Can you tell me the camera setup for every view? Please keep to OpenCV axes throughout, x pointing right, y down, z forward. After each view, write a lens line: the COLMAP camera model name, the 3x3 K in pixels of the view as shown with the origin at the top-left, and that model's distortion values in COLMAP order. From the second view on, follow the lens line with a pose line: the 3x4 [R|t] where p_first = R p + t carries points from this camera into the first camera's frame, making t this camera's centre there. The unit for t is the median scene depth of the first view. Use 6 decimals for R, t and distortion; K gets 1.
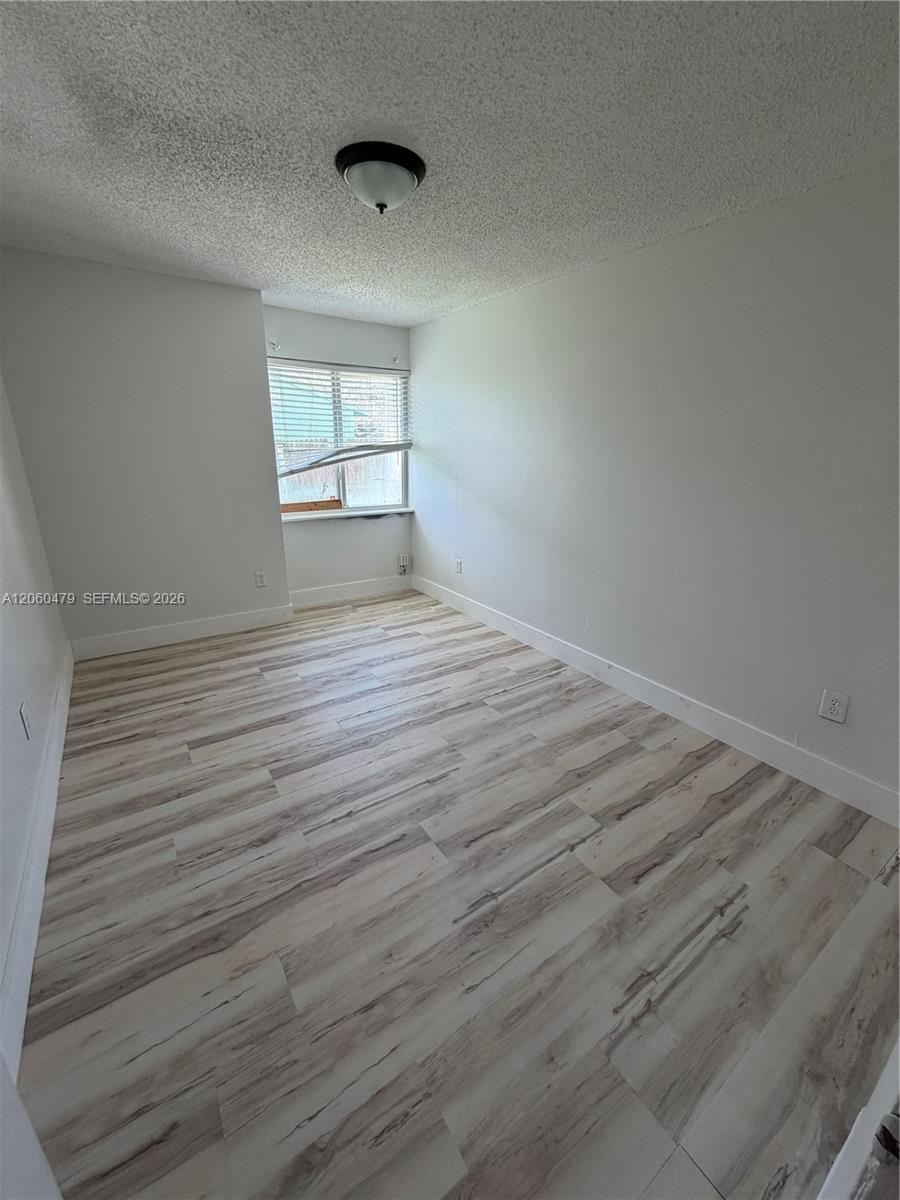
lens RADIAL K [[479.6, 0, 450.0], [0, 479.6, 600.0], [0, 0, 1]] dist [-0.000013, -0.000007]
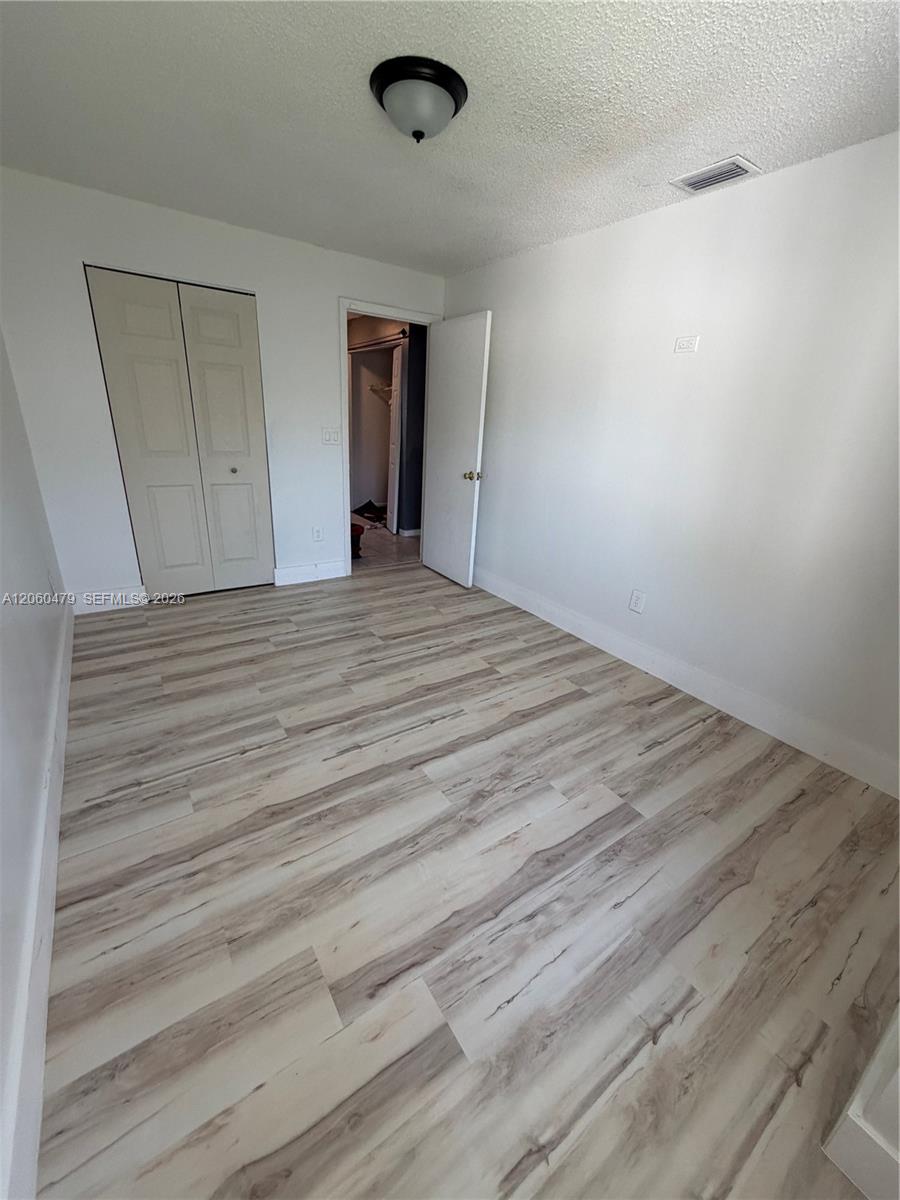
lens RADIAL K [[479.6, 0, 450.0], [0, 479.6, 600.0], [0, 0, 1]] dist [-0.000013, -0.000007]
pose [[-0.997030, -0.069264, -0.033663, -0.155330], [-0.074876, 0.769654, 0.634056, -0.476412], [-0.018008, 0.634693, -0.772554, 1.518743]]
